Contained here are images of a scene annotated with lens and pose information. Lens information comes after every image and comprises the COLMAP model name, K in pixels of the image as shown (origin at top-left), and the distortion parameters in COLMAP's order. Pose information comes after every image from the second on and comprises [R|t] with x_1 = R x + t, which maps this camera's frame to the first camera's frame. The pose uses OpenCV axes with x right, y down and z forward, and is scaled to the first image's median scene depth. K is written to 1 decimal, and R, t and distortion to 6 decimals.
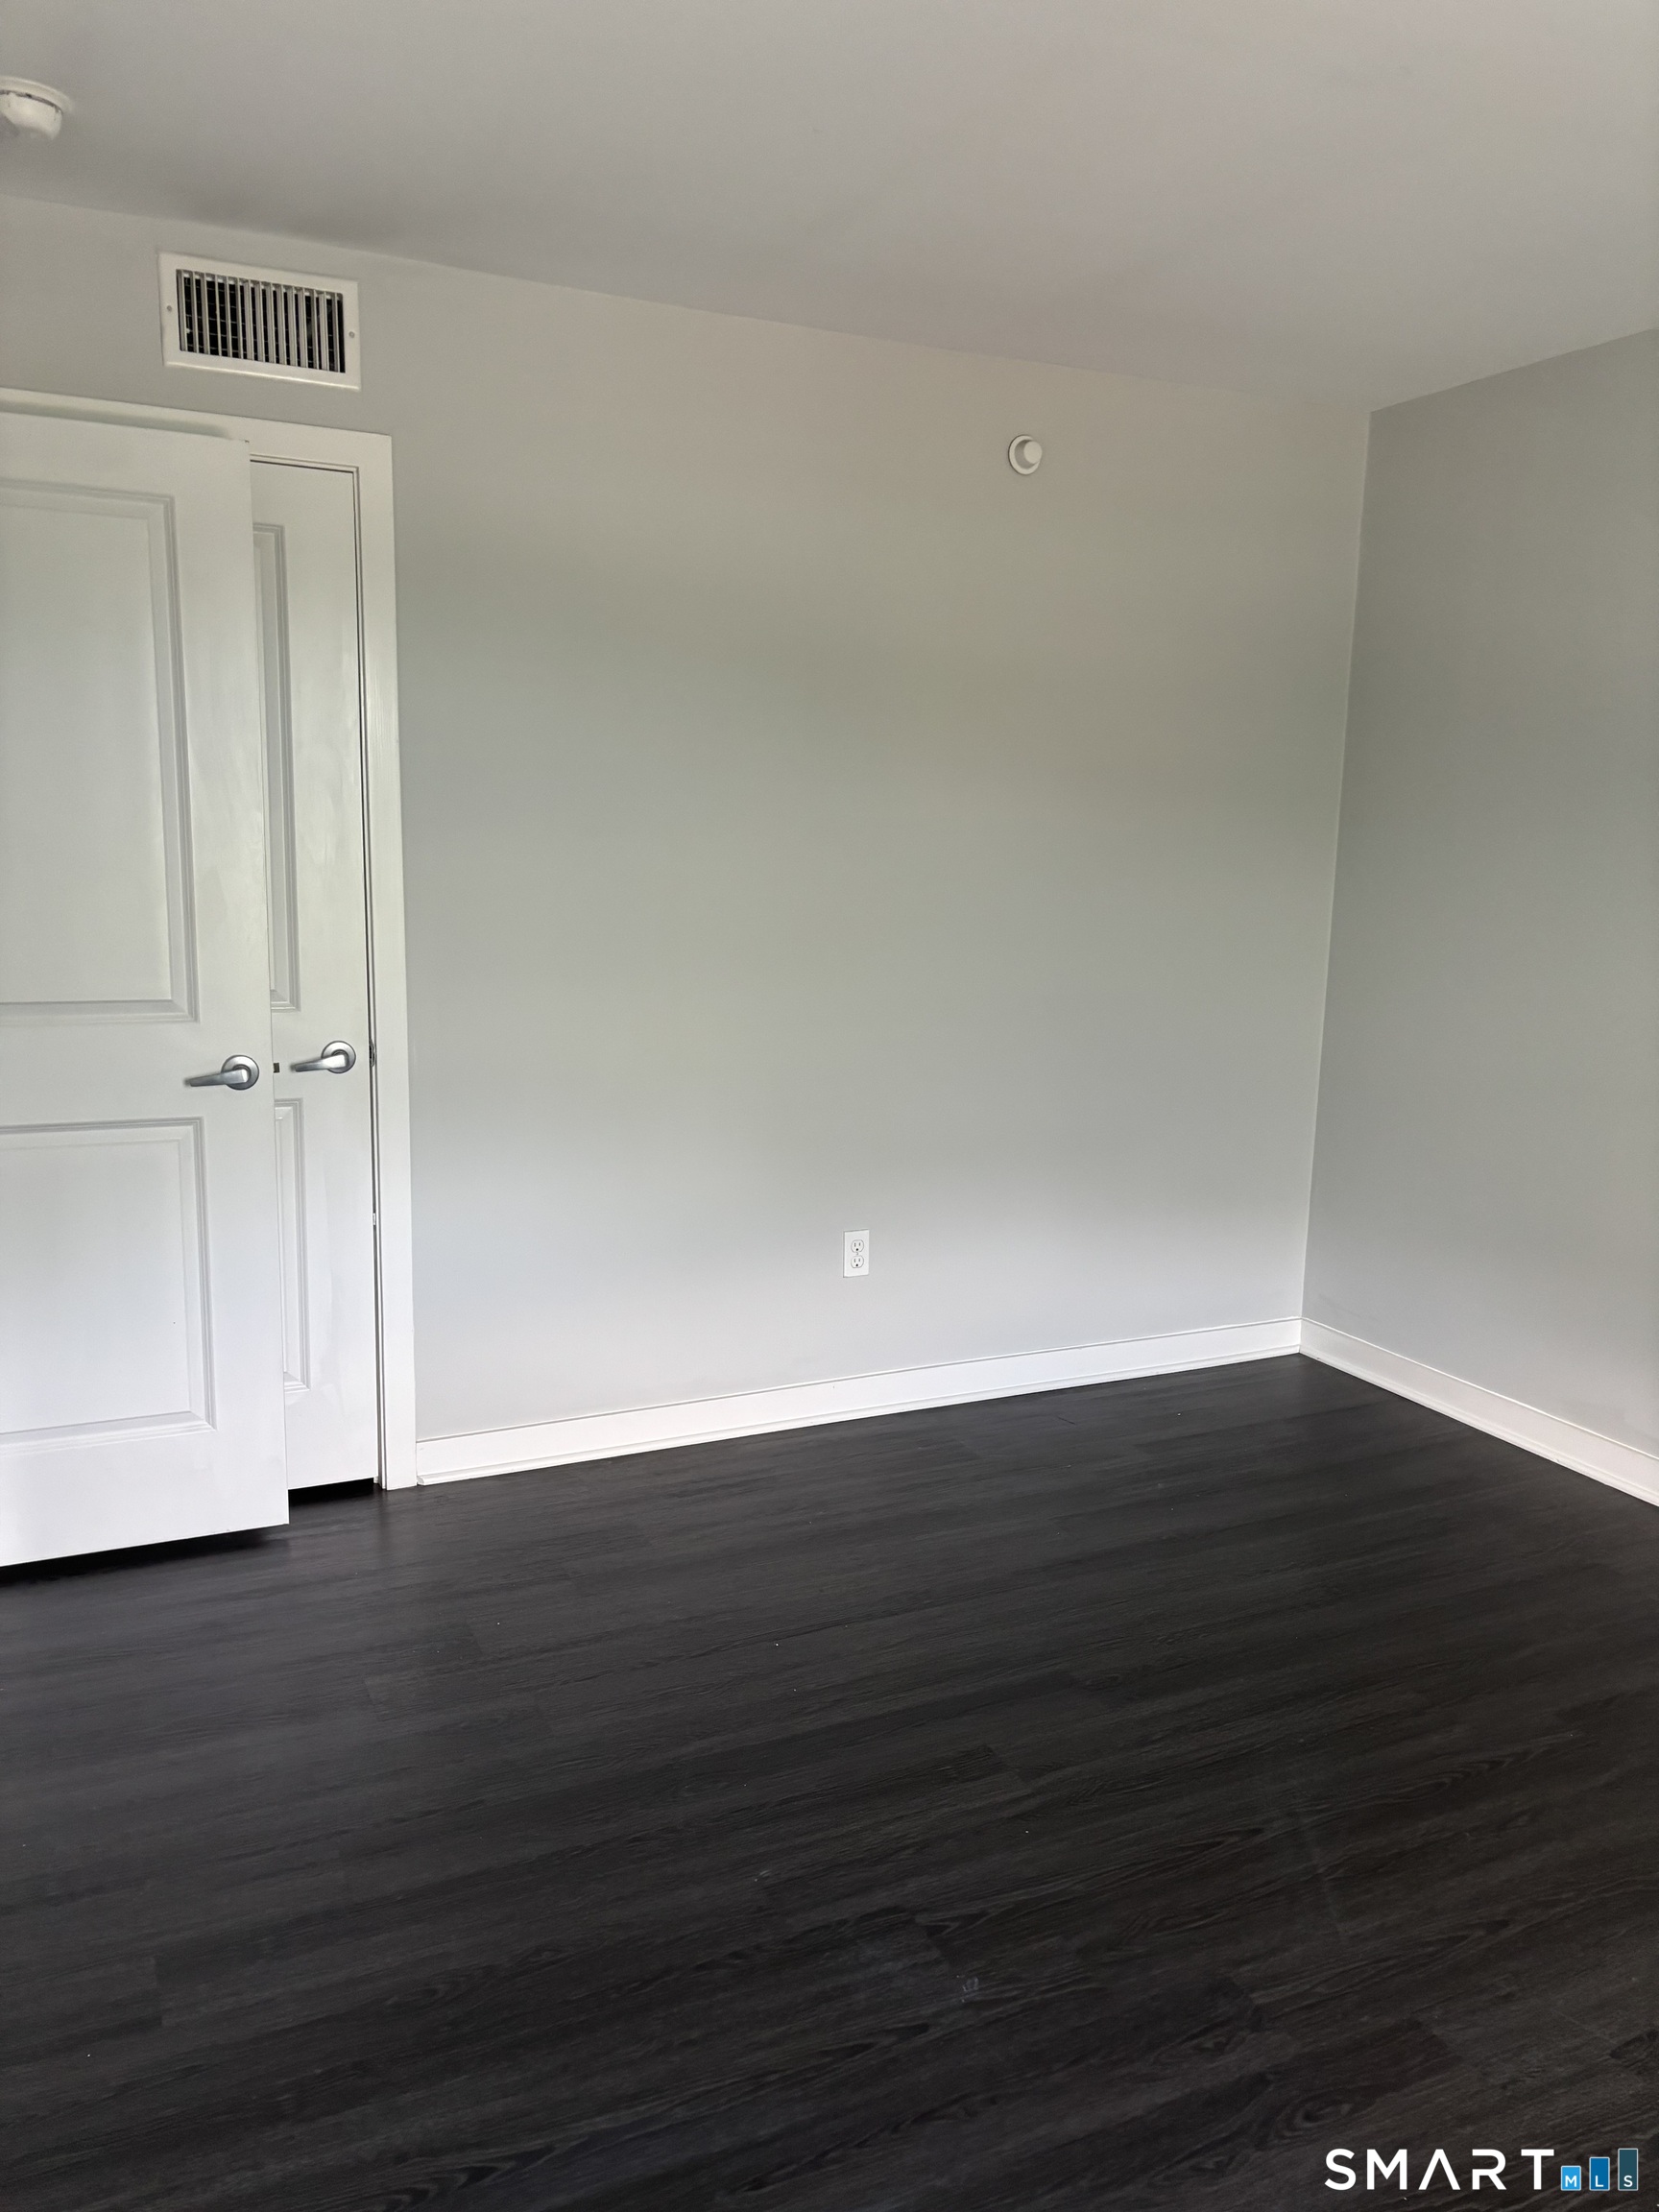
lens RADIAL K [[1660.6, 0, 828.9], [0, 1660.6, 1105.2], [0, 0, 1]] dist [0.008366, -0.001857]
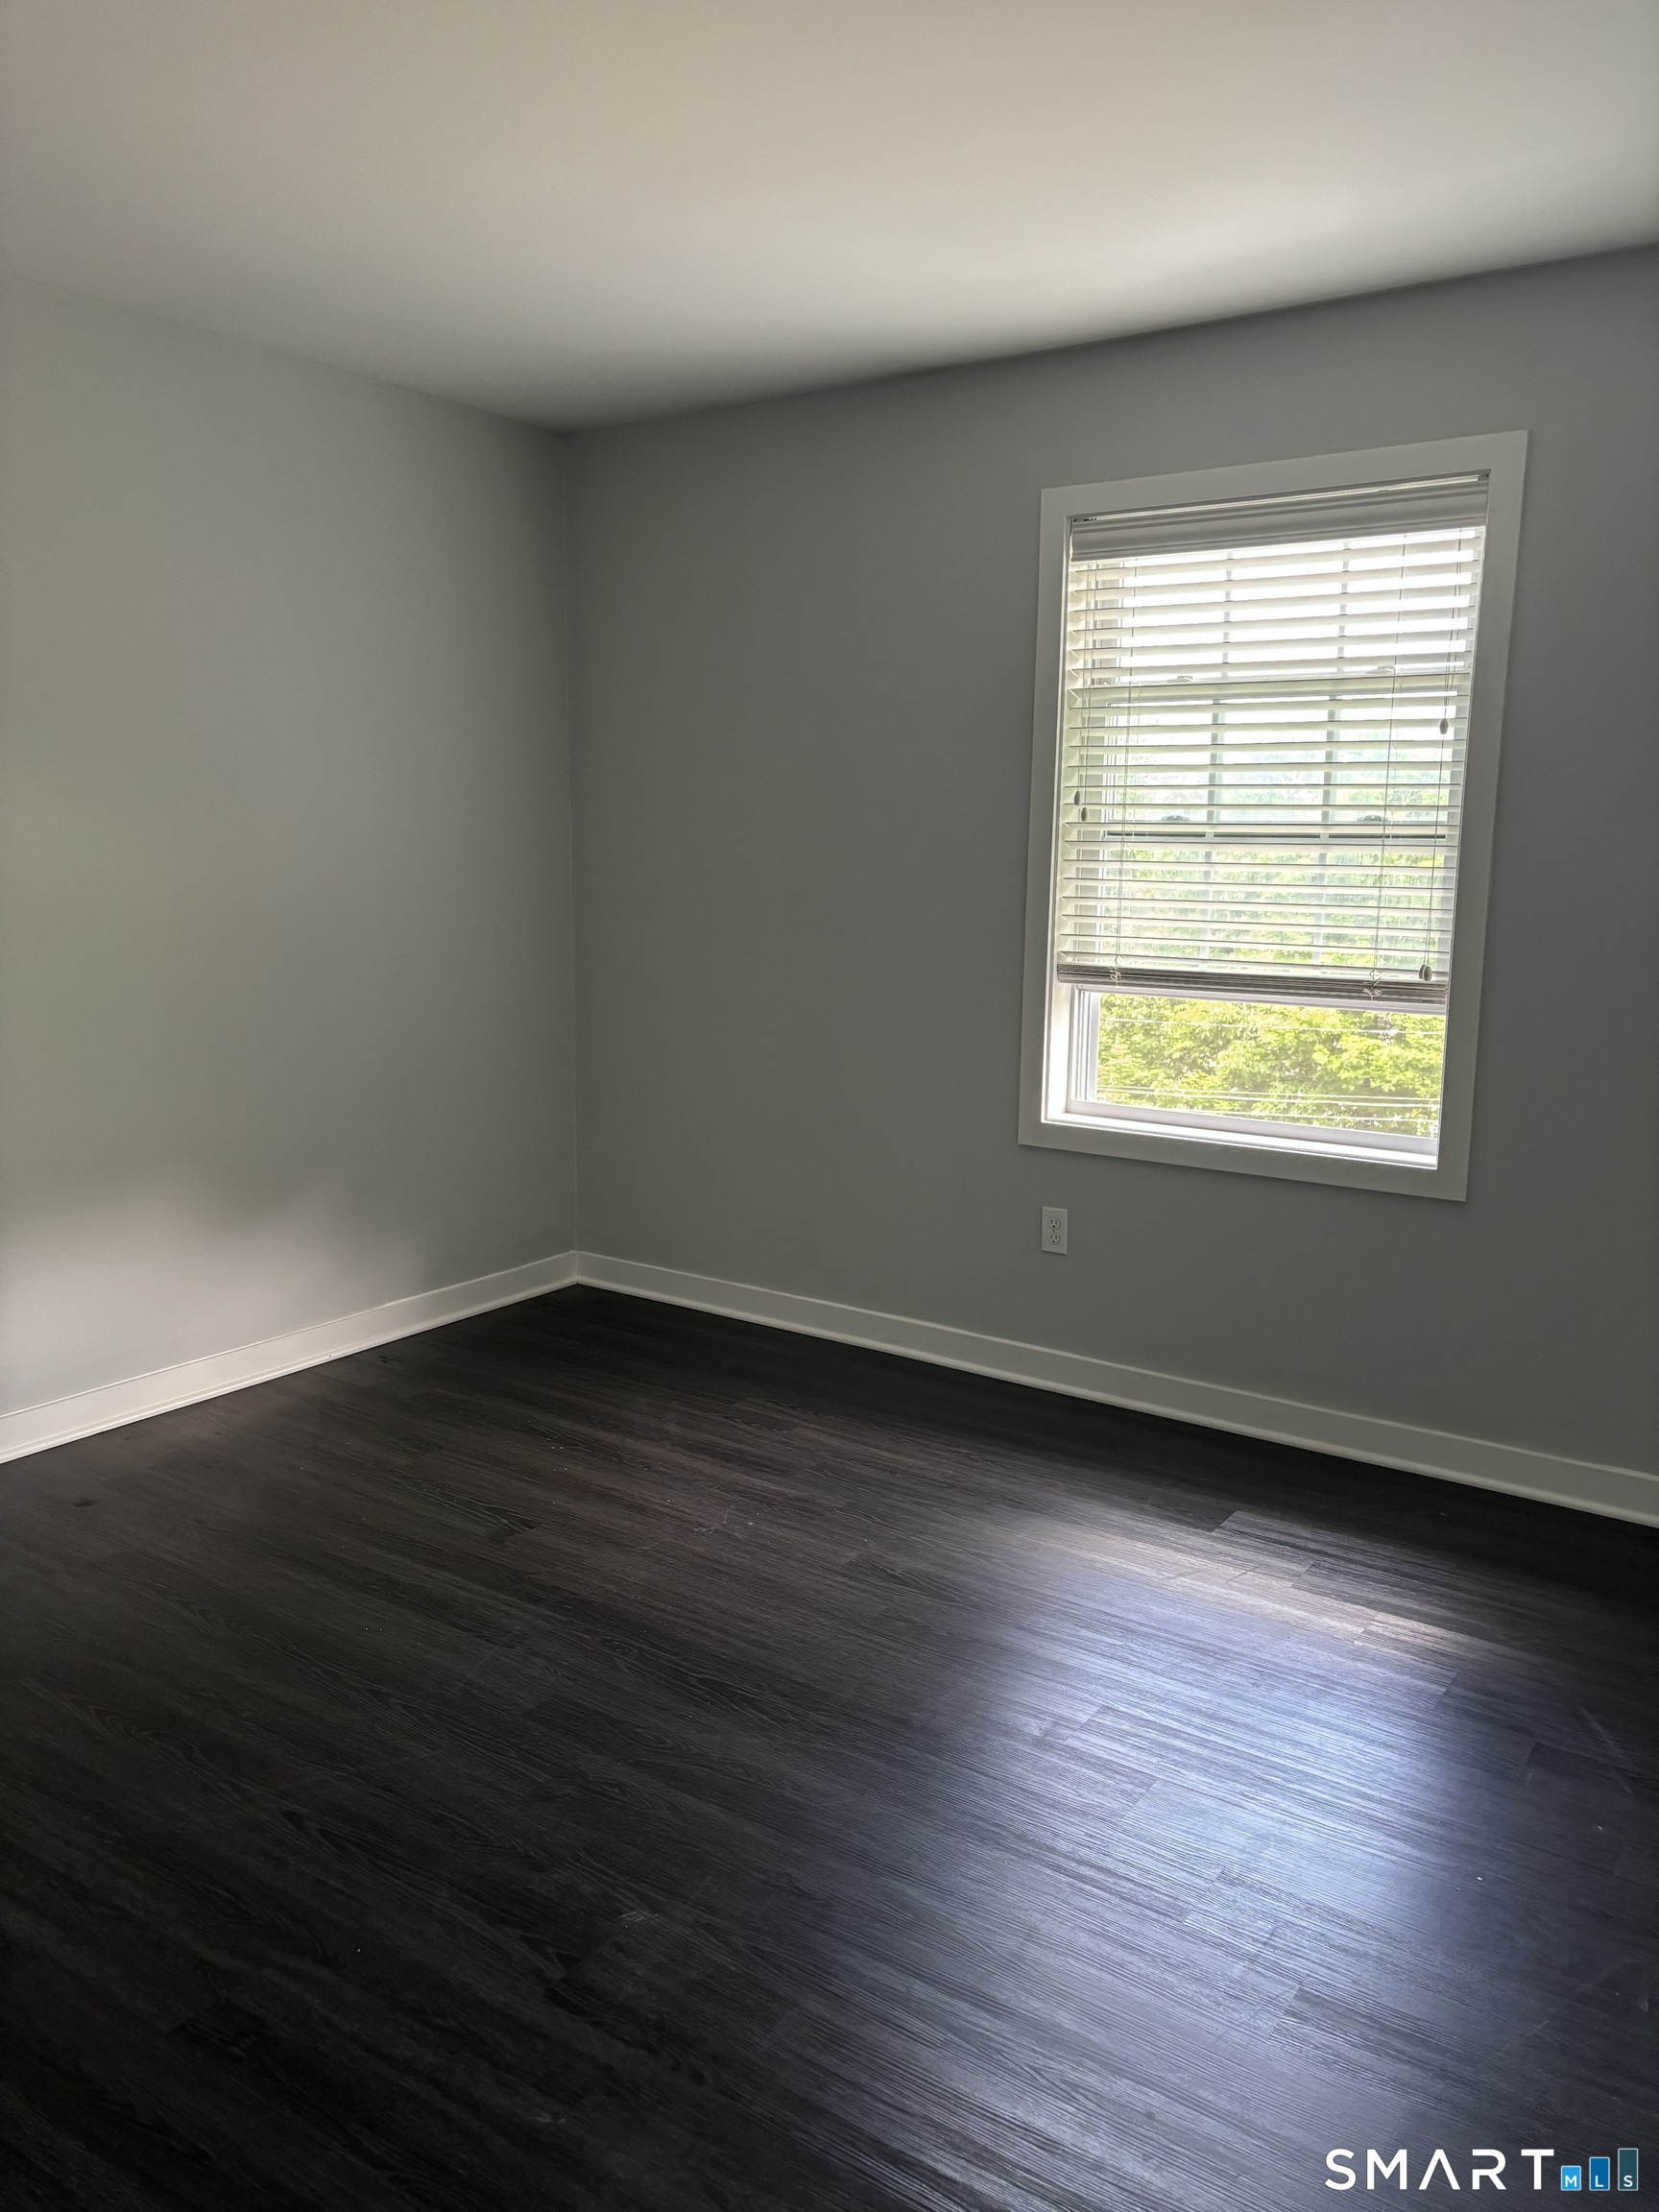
lens RADIAL K [[1660.6, 0, 830.8], [0, 1660.6, 1116.0], [0, 0, 1]] dist [0.008366, -0.001857]
pose [[-0.505008, -0.171055, 0.845995, -0.690025], [0.119093, 0.956980, 0.264587, -0.185385], [-0.854859, 0.234371, -0.462911, 1.131219]]
